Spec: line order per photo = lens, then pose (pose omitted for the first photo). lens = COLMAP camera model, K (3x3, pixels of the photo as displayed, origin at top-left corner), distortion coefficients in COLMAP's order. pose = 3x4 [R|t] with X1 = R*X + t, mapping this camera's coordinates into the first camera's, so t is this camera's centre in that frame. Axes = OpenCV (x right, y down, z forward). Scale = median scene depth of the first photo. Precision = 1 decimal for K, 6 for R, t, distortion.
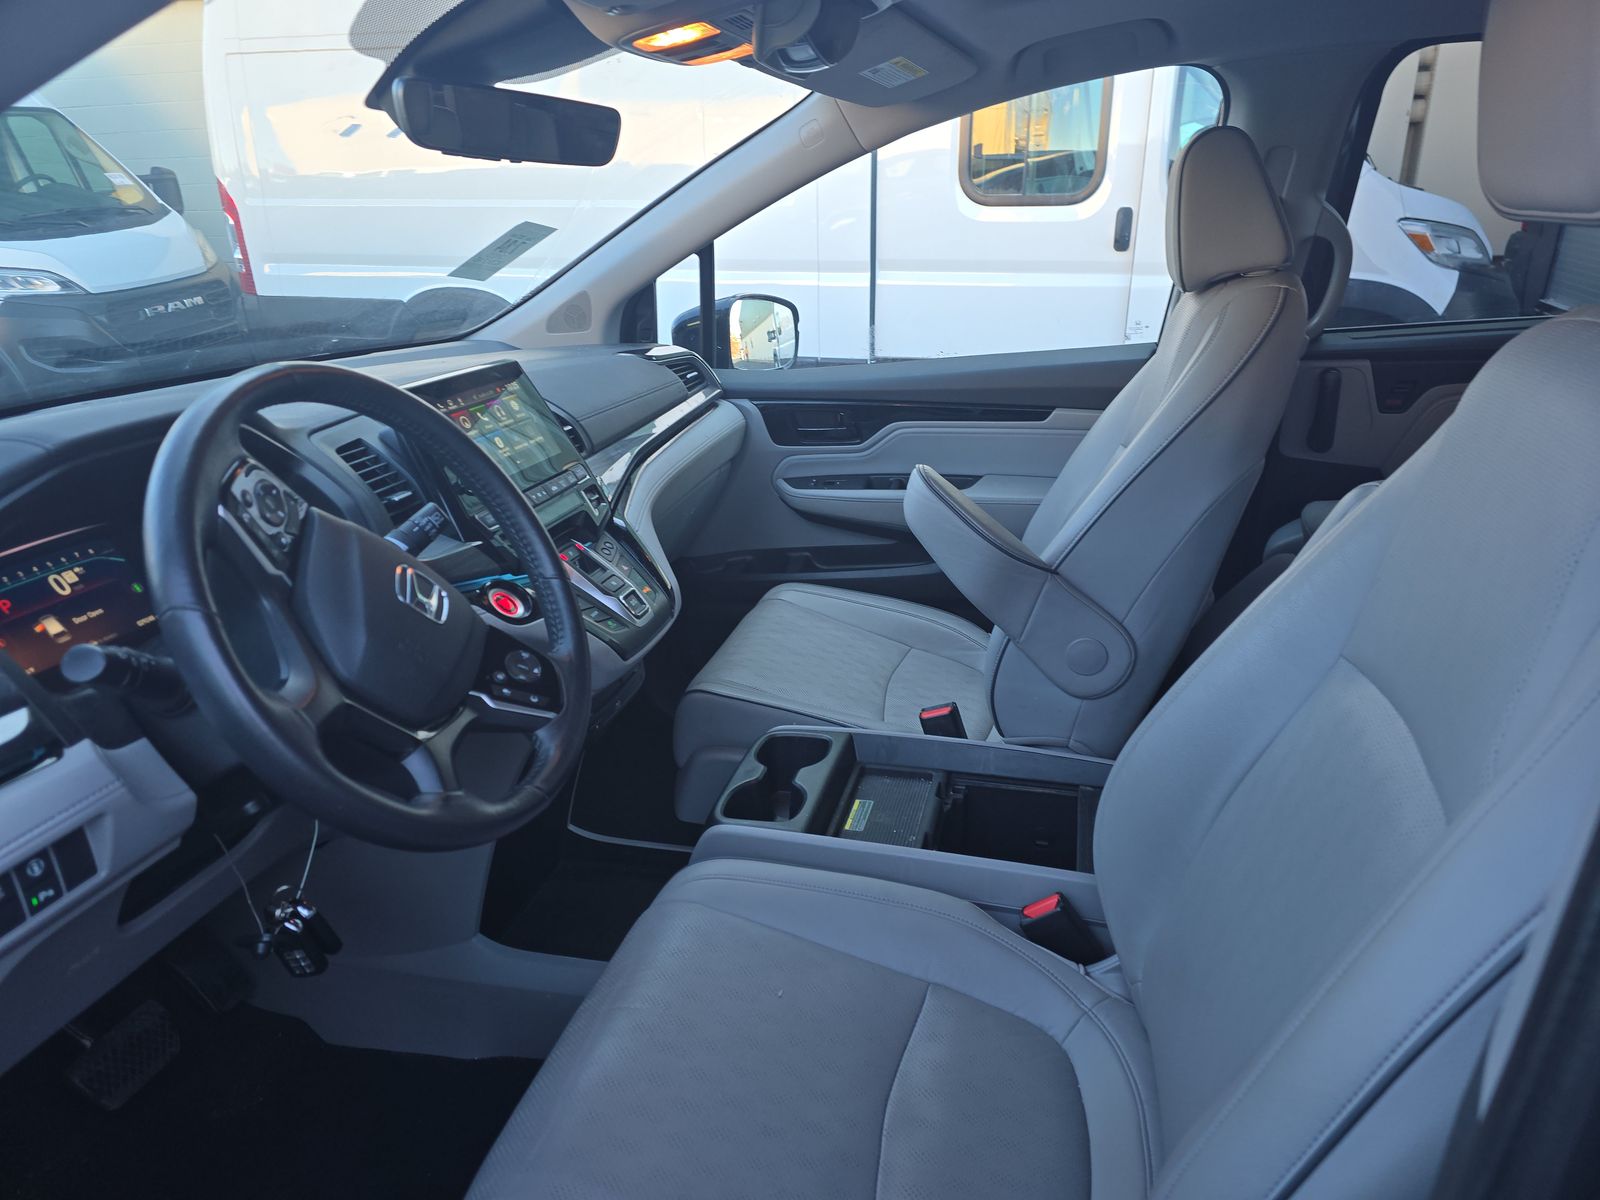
lens RADIAL K [[1048.4, 0, 803.1], [0, 1048.4, 606.8], [0, 0, 1]] dist [0.009166, -0.001634]
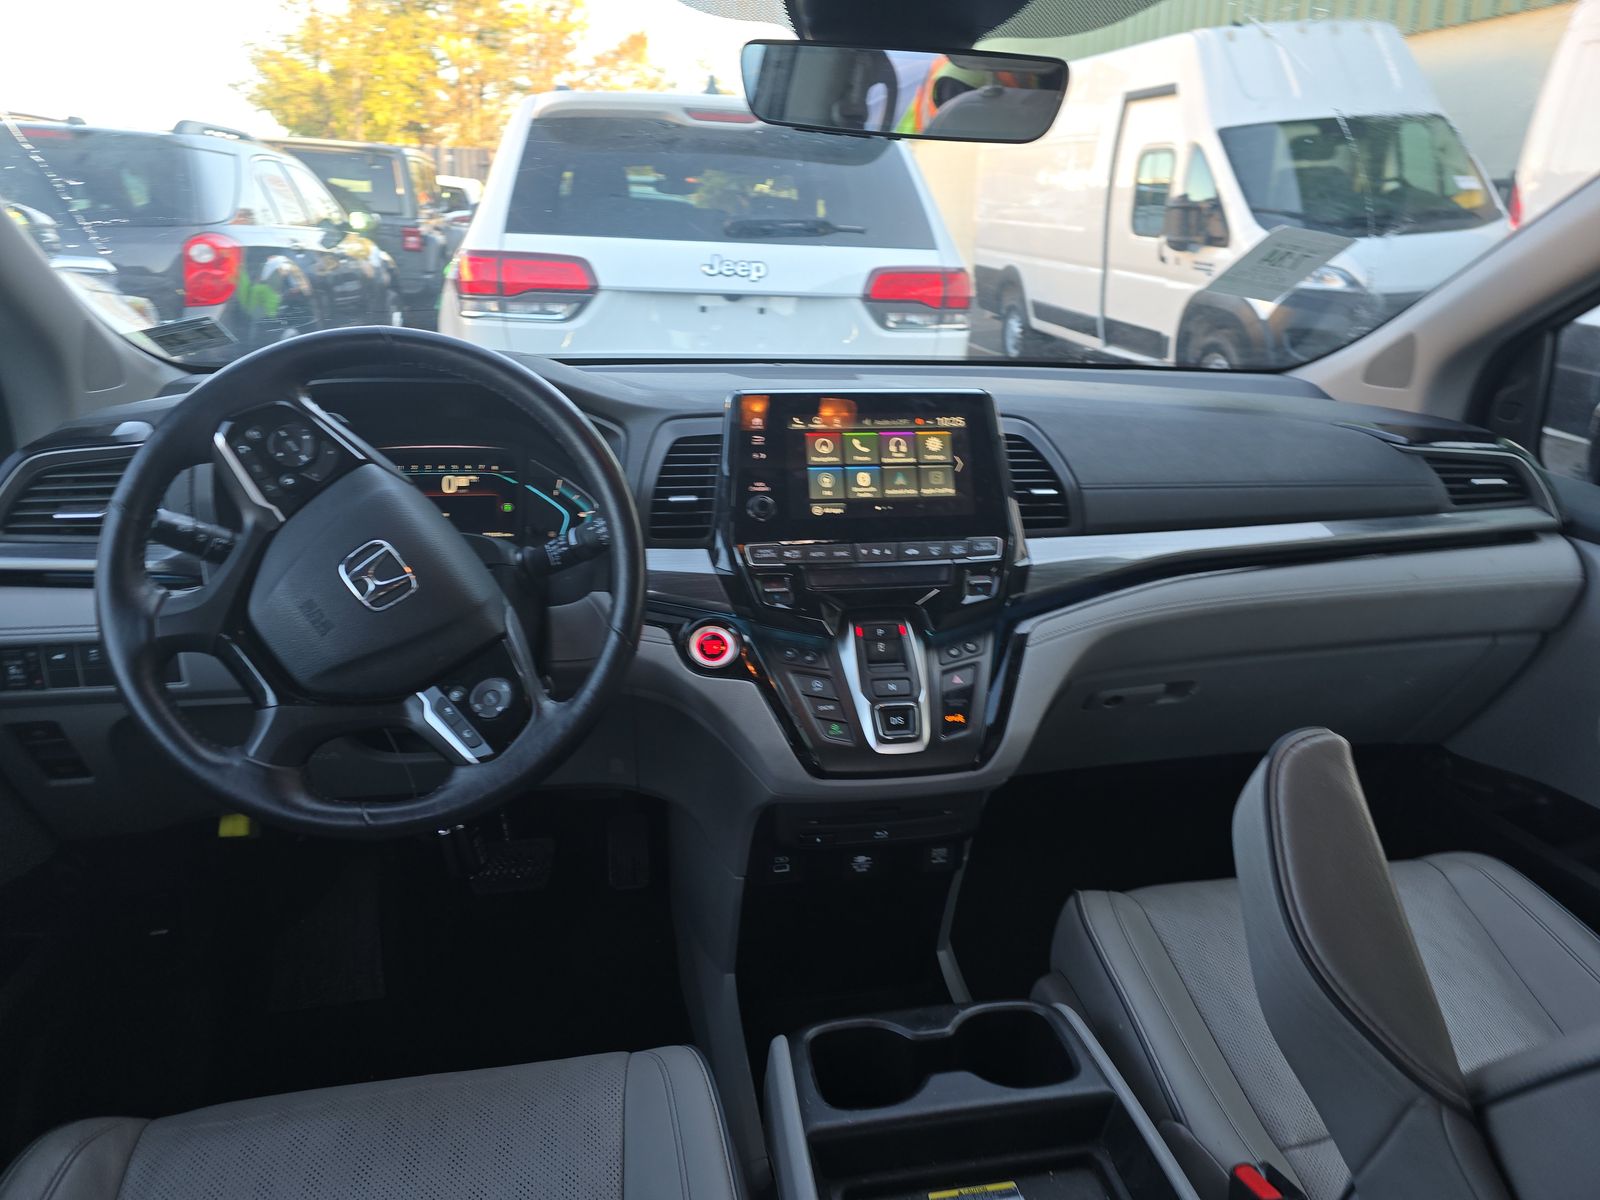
lens RADIAL K [[1048.4, 0, 800.4], [0, 1048.4, 593.4], [0, 0, 1]] dist [0.009166, -0.001634]
pose [[0.432756, 0.336587, -0.836320, 0.390505], [-0.350525, 0.917514, 0.187884, -0.197725], [0.830575, 0.211844, 0.515042, 0.514859]]
